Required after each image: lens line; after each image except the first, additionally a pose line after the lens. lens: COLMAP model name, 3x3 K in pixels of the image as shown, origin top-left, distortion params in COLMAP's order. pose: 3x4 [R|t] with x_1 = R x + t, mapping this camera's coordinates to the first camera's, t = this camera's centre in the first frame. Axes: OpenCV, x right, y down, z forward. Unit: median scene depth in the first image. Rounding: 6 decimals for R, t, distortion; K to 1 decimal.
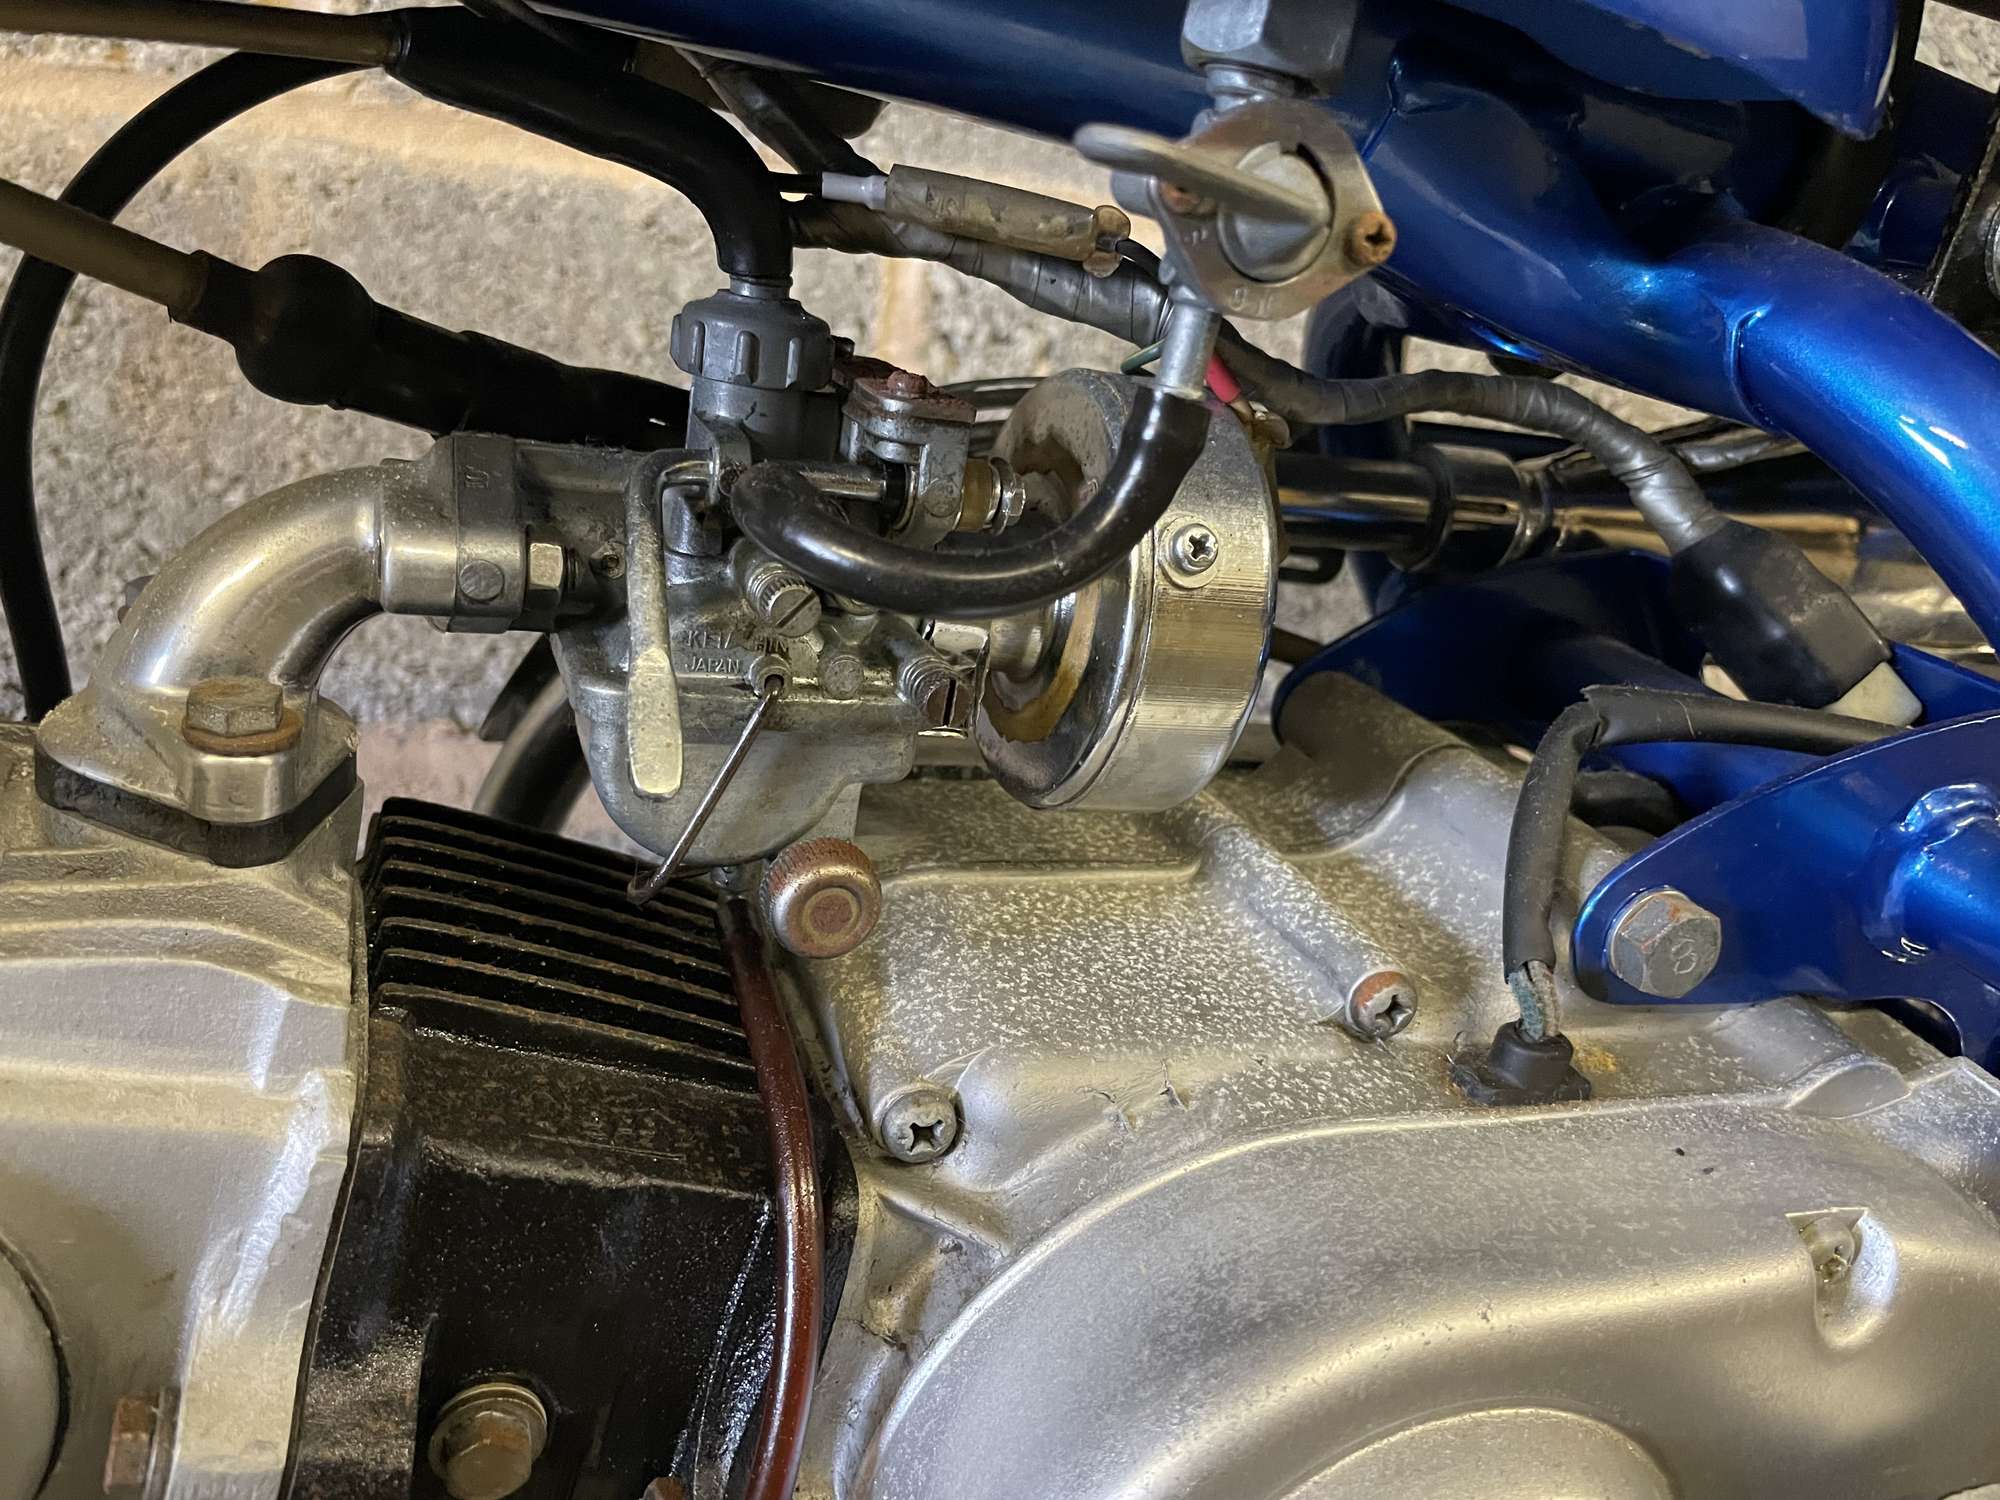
lens RADIAL K [[1579.2, 0, 991.8], [0, 1579.2, 748.7], [0, 0, 1]] dist [0.080006, -0.155485]
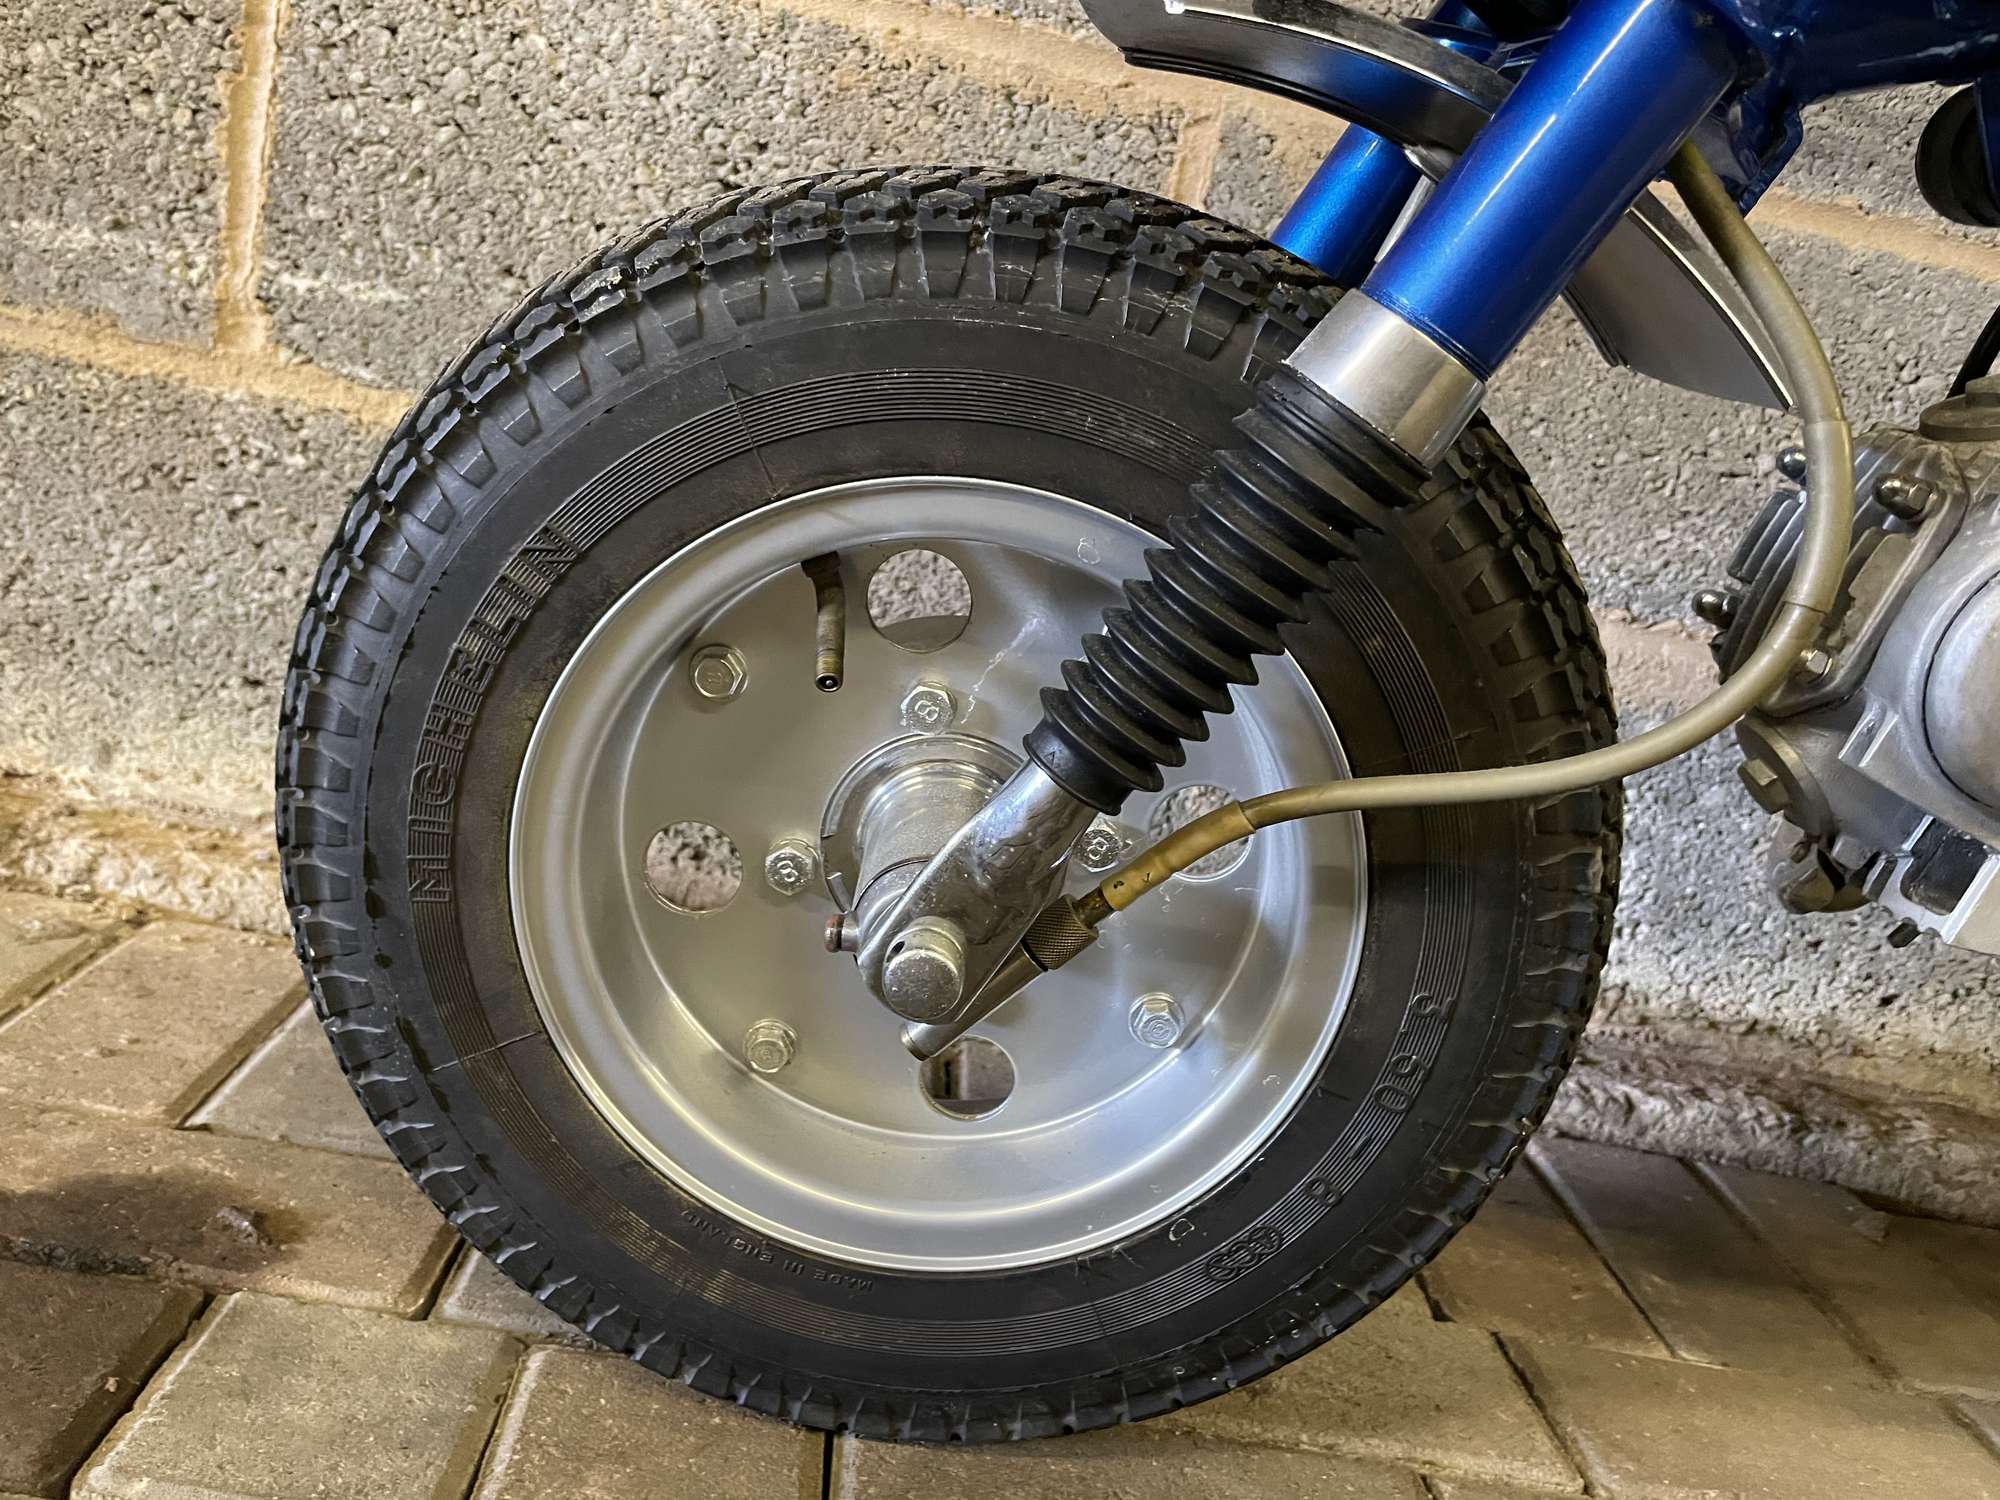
lens RADIAL K [[1552.7, 0, 991.6], [0, 1552.7, 726.1], [0, 0, 1]] dist [0.087021, -0.139554]
pose [[0.943251, 0.162578, -0.289561, -1.293754], [-0.181271, 0.982669, -0.038762, 0.680927], [0.278241, 0.089051, 0.956374, -1.326536]]
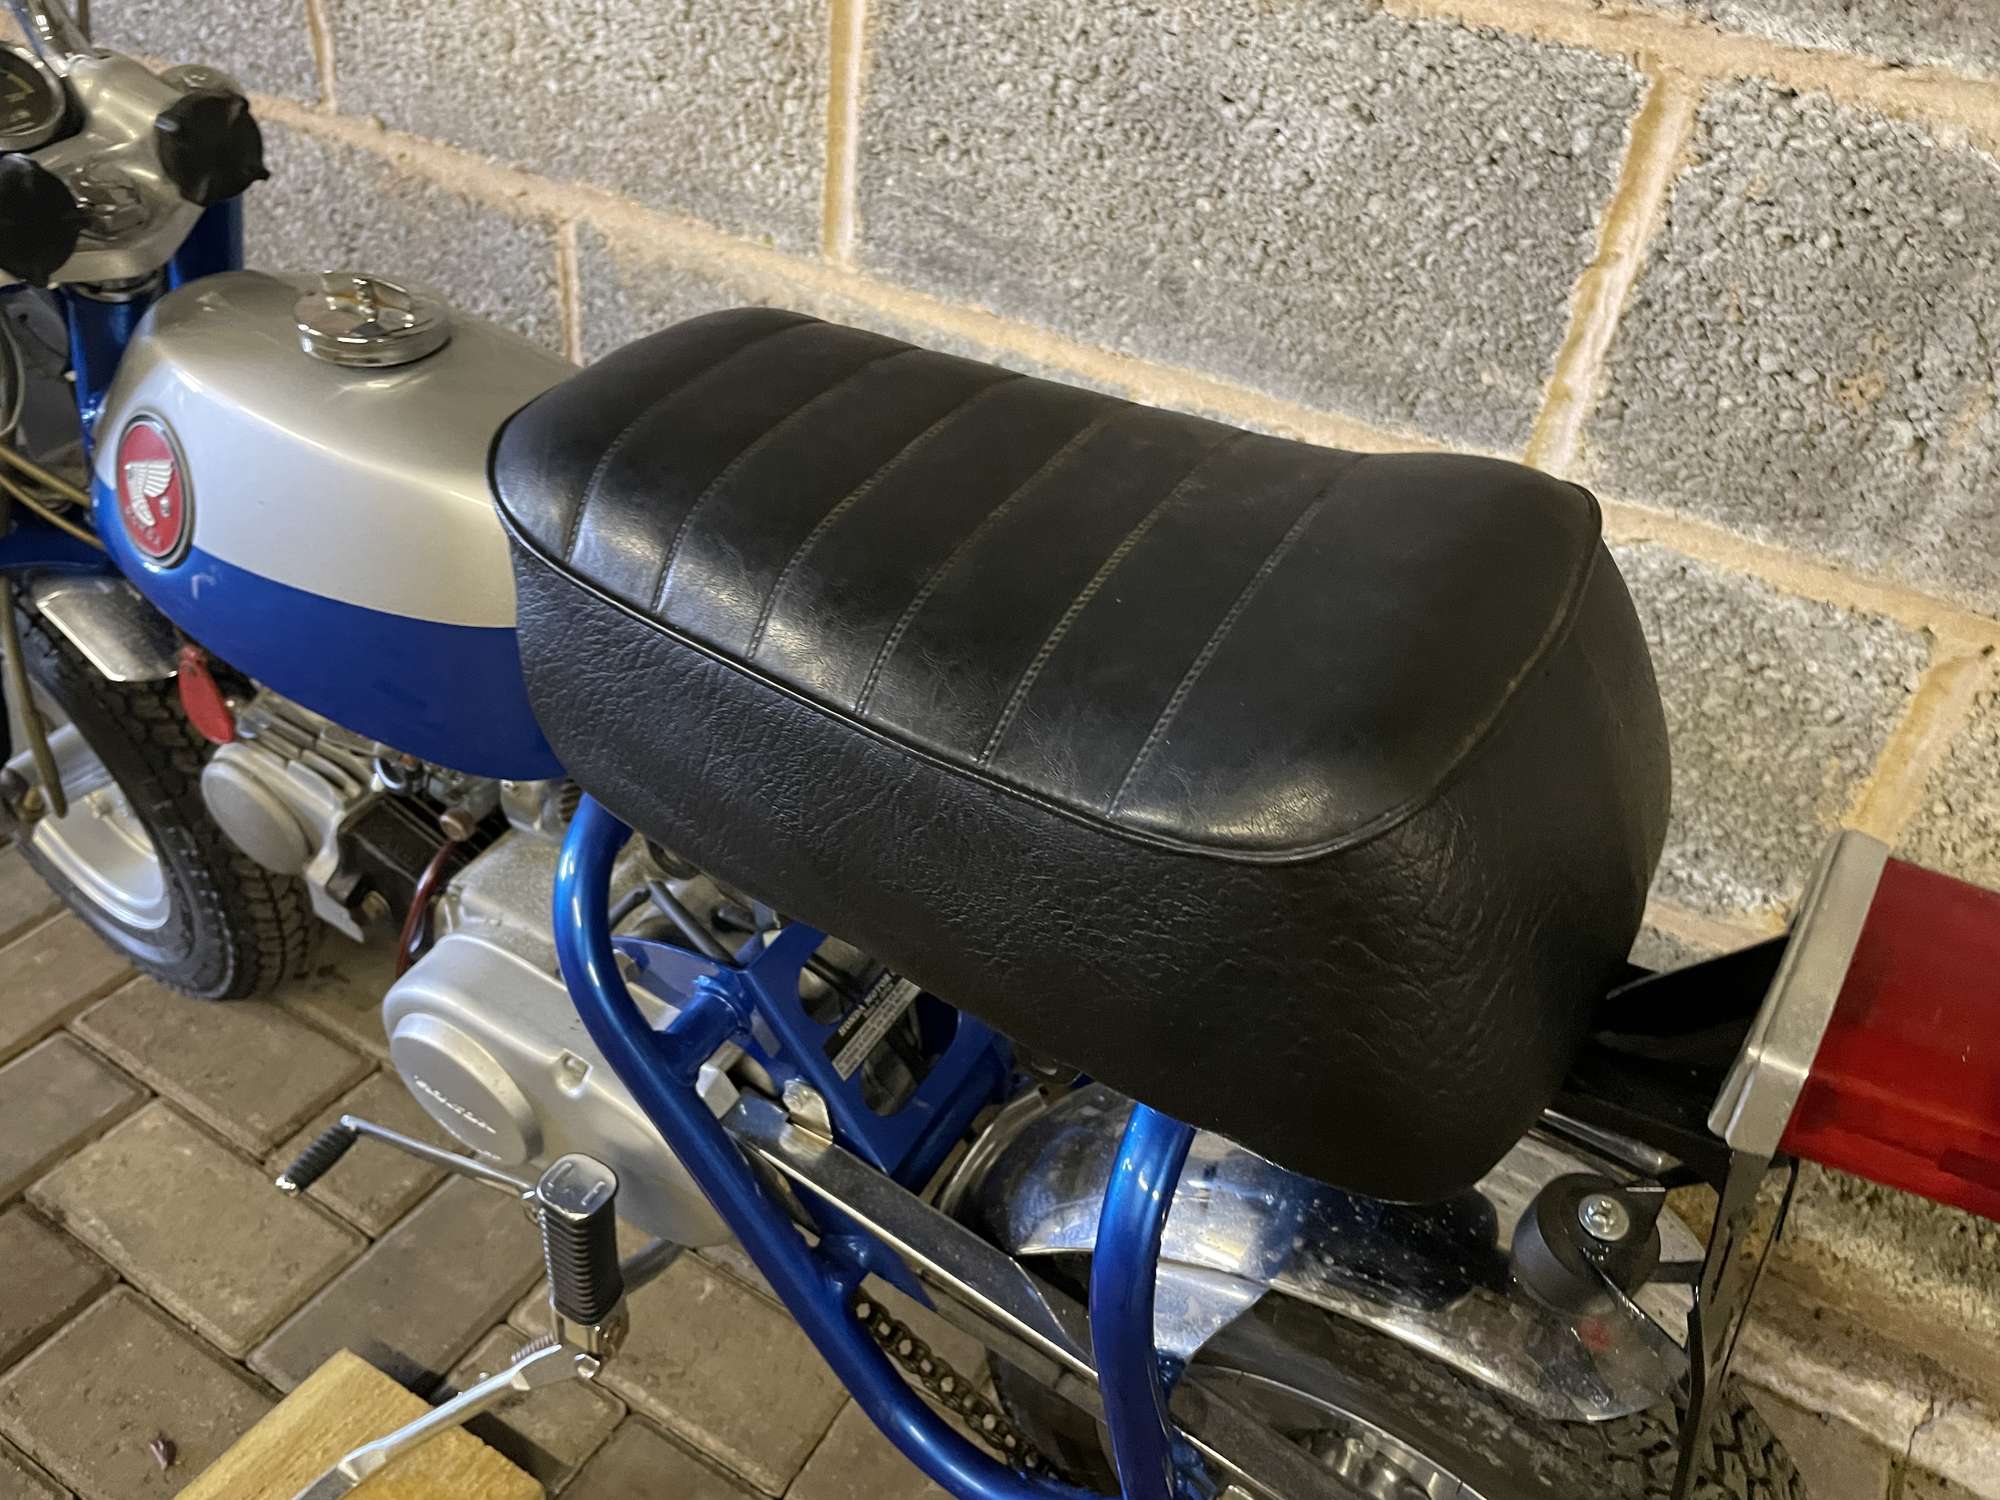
lens RADIAL K [[1549.7, 0, 990.6], [0, 1549.7, 747.5], [0, 0, 1]] dist [0.085832, -0.138407]
pose [[0.620131, 0.444099, -0.646694, 2.870846], [-0.217253, 0.889318, 0.402386, -1.771013], [0.753816, -0.109035, 0.647975, -0.311019]]
